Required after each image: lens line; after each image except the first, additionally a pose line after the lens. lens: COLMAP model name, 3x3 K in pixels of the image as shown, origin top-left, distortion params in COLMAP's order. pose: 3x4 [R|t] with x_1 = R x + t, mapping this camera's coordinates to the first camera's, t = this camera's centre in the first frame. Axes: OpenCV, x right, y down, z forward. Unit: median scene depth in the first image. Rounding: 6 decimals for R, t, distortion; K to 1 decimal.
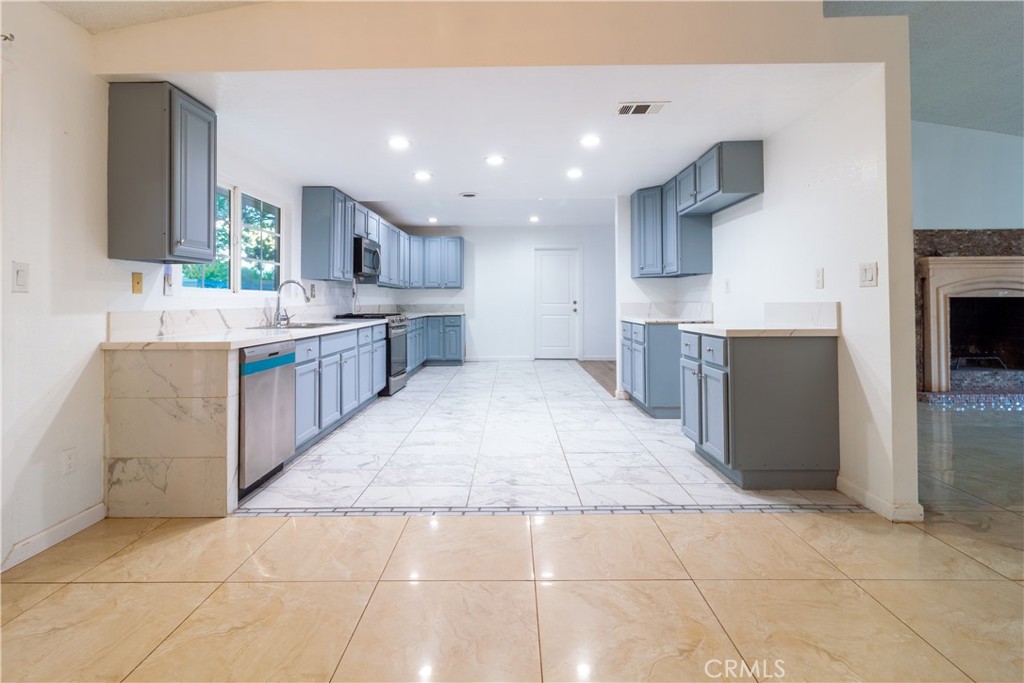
lens RADIAL K [[482.8, 0, 492.6], [0, 482.8, 294.3], [0, 0, 1]] dist [0.003189, -0.000725]
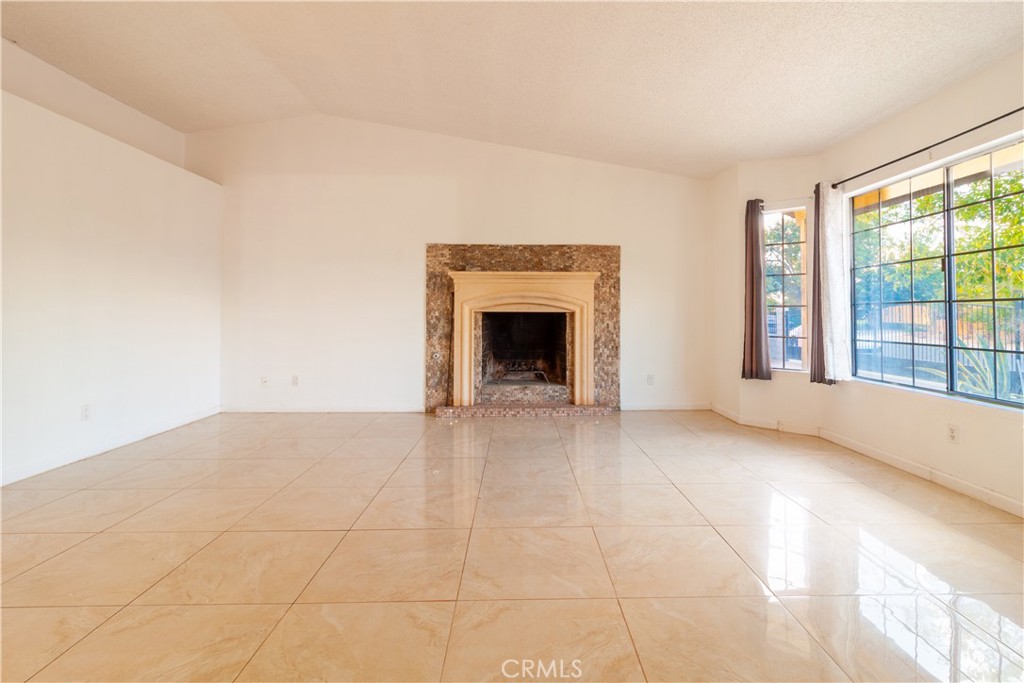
lens RADIAL K [[482.8, 0, 513.2], [0, 482.8, 303.9], [0, 0, 1]] dist [0.003189, -0.000725]
pose [[0.998898, 0.007415, 0.046338, 0.965544], [-0.007021, 0.999938, -0.008647, -0.002159], [-0.046400, 0.008312, 0.998888, -0.003645]]
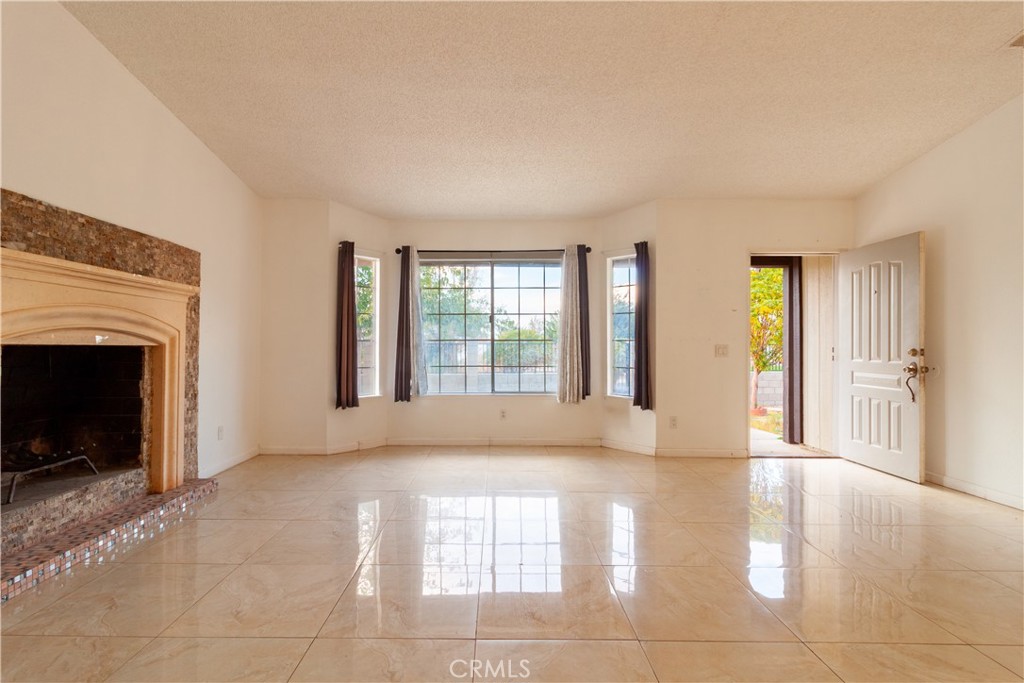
lens RADIAL K [[482.8, 0, 506.0], [0, 482.8, 341.0], [0, 0, 1]] dist [0.003189, -0.000725]
pose [[-0.034969, 0.016318, 0.999255, 0.496255], [-0.012371, 0.999783, -0.016760, 0.004345], [-0.999312, -0.012947, -0.034759, 0.564111]]
